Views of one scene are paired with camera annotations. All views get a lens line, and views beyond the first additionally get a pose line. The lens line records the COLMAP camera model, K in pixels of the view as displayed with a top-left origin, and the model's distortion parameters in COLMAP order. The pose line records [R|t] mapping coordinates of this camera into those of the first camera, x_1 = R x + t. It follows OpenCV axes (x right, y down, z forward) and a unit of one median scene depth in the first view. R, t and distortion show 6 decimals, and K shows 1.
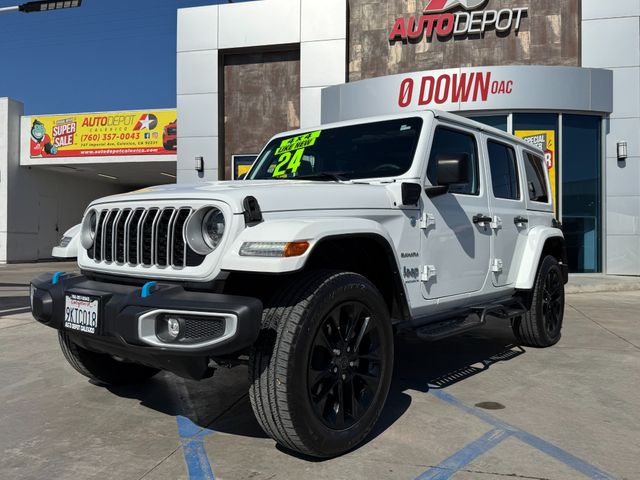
lens RADIAL K [[533.3, 0, 316.4], [0, 533.3, 237.5], [0, 0, 1]] dist [0.116477, -0.203114]
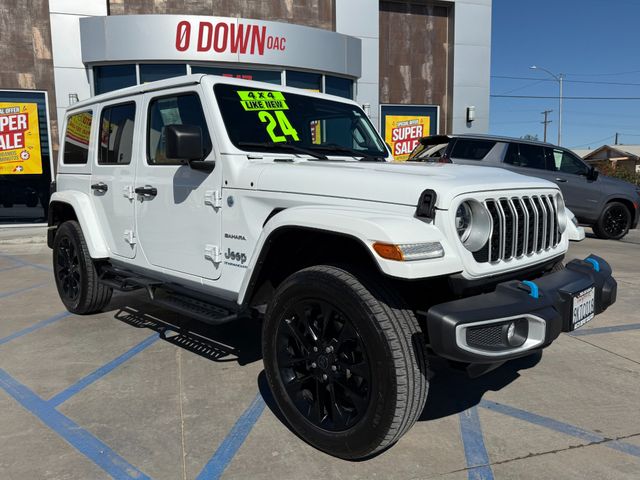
lens RADIAL K [[494.2, 0, 320.0], [0, 494.2, 240.0], [0, 0, 1]] dist [0.050928, -0.075402]
pose [[0.865860, -0.076473, 0.494407, -0.090368], [0.014057, 0.991577, 0.128755, -0.022528], [-0.500089, -0.104534, 0.859642, 0.087633]]
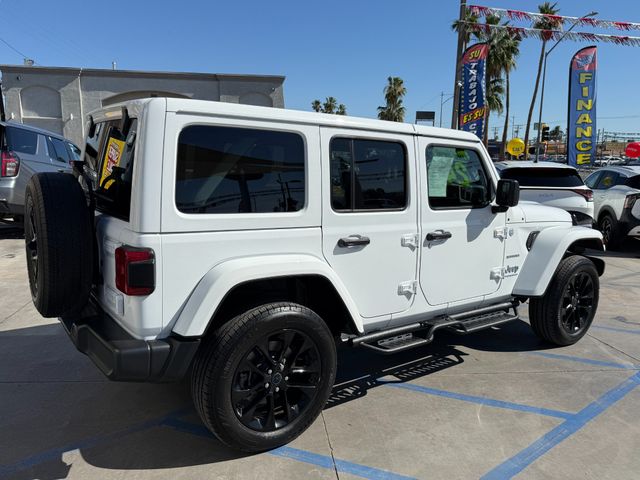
lens RADIAL K [[494.2, 0, 320.0], [0, 494.2, 240.0], [0, 0, 1]] dist [0.050928, -0.075402]
pose [[-0.343440, -0.174931, 0.922740, -0.301545], [-0.028606, 0.983993, 0.175896, -0.066712], [-0.938739, 0.034014, -0.342946, 0.611742]]
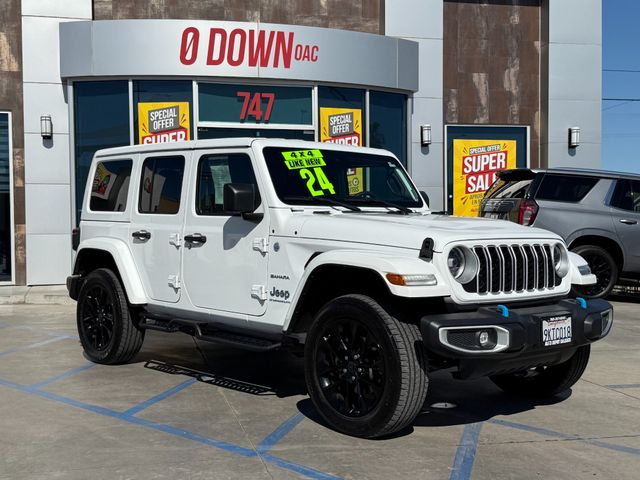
lens RADIAL K [[830.4, 0, 322.2], [0, 830.4, 243.8], [0, 0, 1]] dist [0.140134, -0.076851]
pose [[0.891863, -0.020971, 0.451818, -0.212535], [0.008308, 0.999516, 0.029995, -0.027382], [-0.452228, -0.022998, 0.891606, -0.142990]]
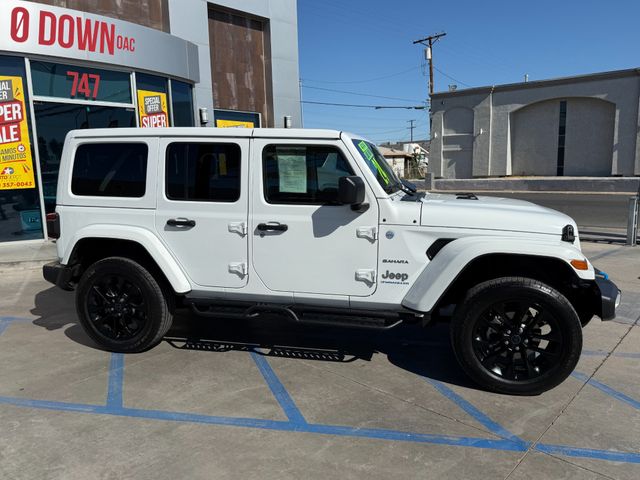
lens RADIAL K [[488.2, 0, 323.6], [0, 488.2, 238.7], [0, 0, 1]] dist [0.053913, -0.064883]
pose [[0.487541, -0.147848, 0.860491, -0.315649], [0.016414, 0.986936, 0.160274, -0.062190], [-0.872946, -0.064016, 0.483599, 0.218016]]
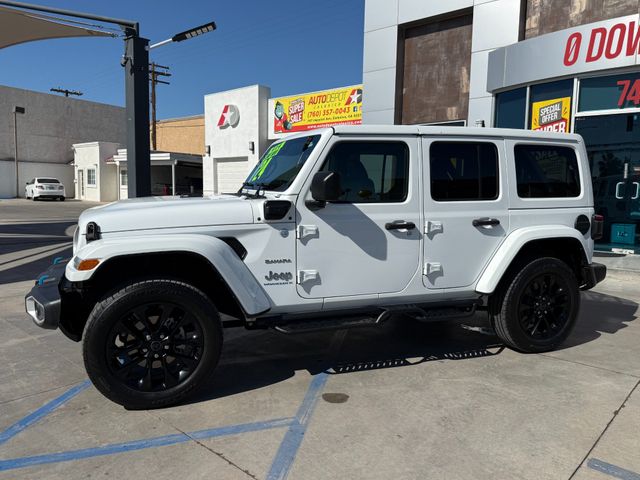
lens RADIAL K [[496.9, 0, 317.1], [0, 496.9, 242.2], [0, 0, 1]] dist [0.076801, -0.101129]
pose [[0.870117, 0.062365, -0.488883, 0.235595], [-0.008663, 0.993744, 0.111349, -0.039795], [0.492769, -0.092652, 0.865214, 0.030436]]
